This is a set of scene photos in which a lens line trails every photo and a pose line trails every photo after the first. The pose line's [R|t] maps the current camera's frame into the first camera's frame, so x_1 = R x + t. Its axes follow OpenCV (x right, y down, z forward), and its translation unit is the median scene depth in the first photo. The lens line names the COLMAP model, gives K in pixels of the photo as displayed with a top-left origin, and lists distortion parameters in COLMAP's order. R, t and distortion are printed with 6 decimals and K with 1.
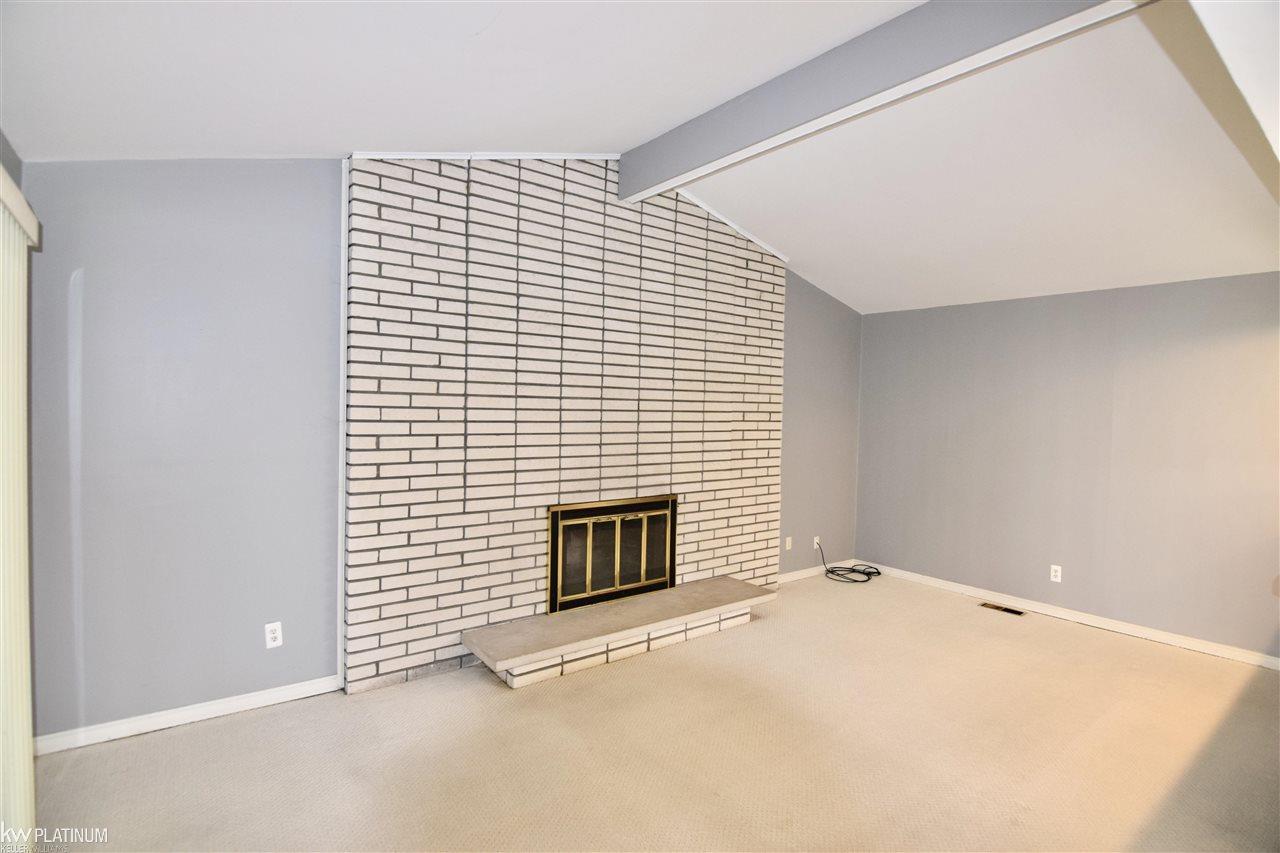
lens RADIAL K [[624.1, 0, 646.2], [0, 624.1, 418.3], [0, 0, 1]] dist [-0.016792, -0.005432]
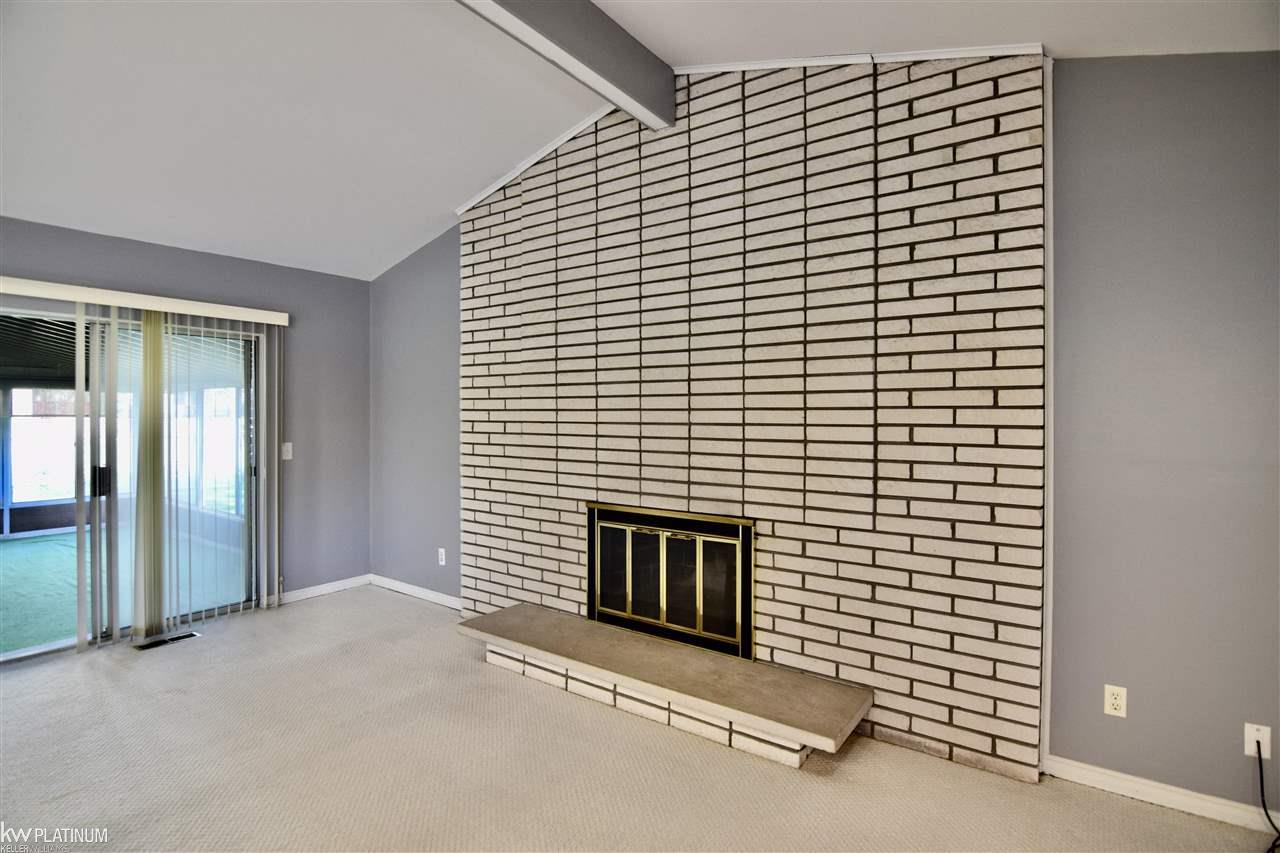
lens RADIAL K [[624.1, 0, 646.7], [0, 624.1, 419.4], [0, 0, 1]] dist [-0.016792, -0.005432]
pose [[0.286506, -0.015066, -0.957960, 0.719552], [-0.017441, 0.999629, -0.020938, 0.035455], [0.957920, 0.022707, 0.286136, 0.777127]]
